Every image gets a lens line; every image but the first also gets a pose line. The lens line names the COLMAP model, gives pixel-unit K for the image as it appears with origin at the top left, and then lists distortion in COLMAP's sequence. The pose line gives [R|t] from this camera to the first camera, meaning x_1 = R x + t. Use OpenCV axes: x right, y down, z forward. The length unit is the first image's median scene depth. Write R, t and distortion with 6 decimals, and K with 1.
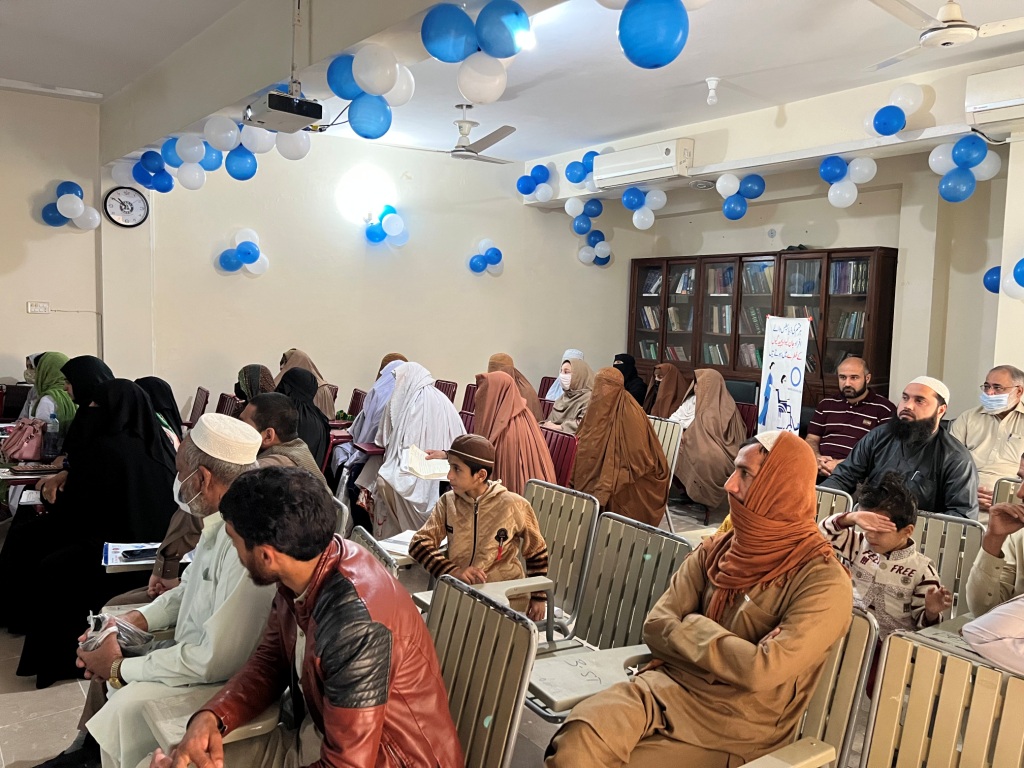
lens RADIAL K [[773.6, 0, 512.0], [0, 773.6, 384.0], [0, 0, 1]] dist [0.065189, -0.083668]
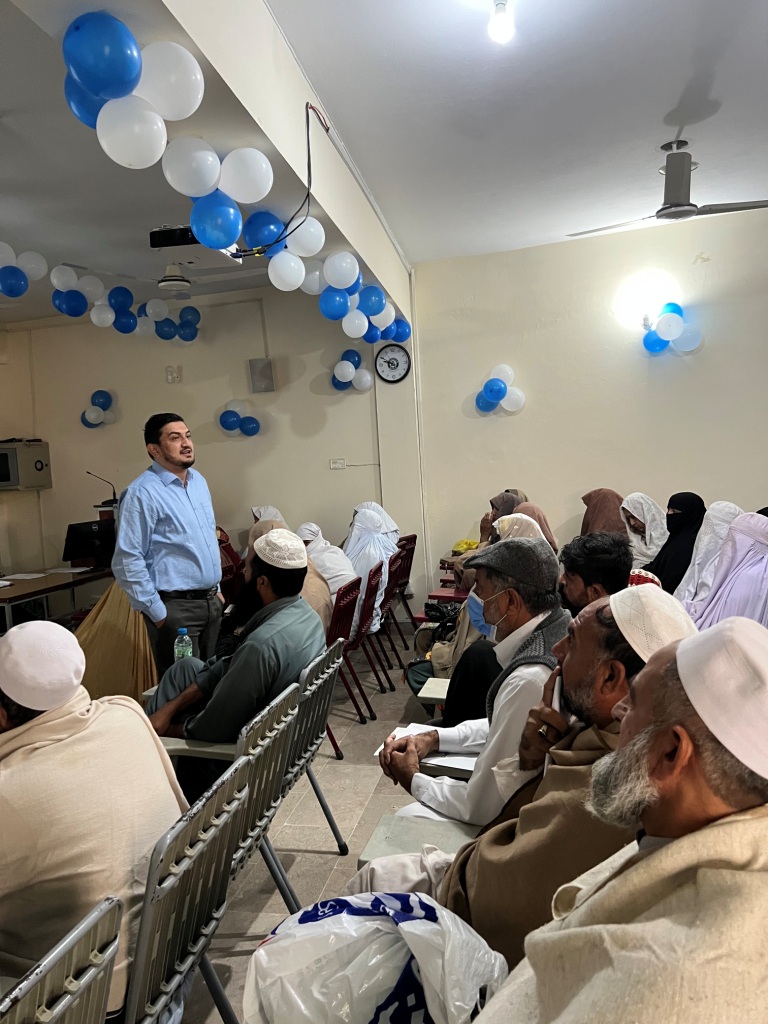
lens RADIAL K [[773.6, 0, 398.5], [0, 773.6, 524.4], [0, 0, 1]] dist [0.065189, -0.083668]
pose [[0.623660, 0.006552, -0.781668, 0.282606], [-0.000851, 0.999970, 0.007703, -0.014058], [0.781695, -0.004139, 0.623647, 0.297896]]
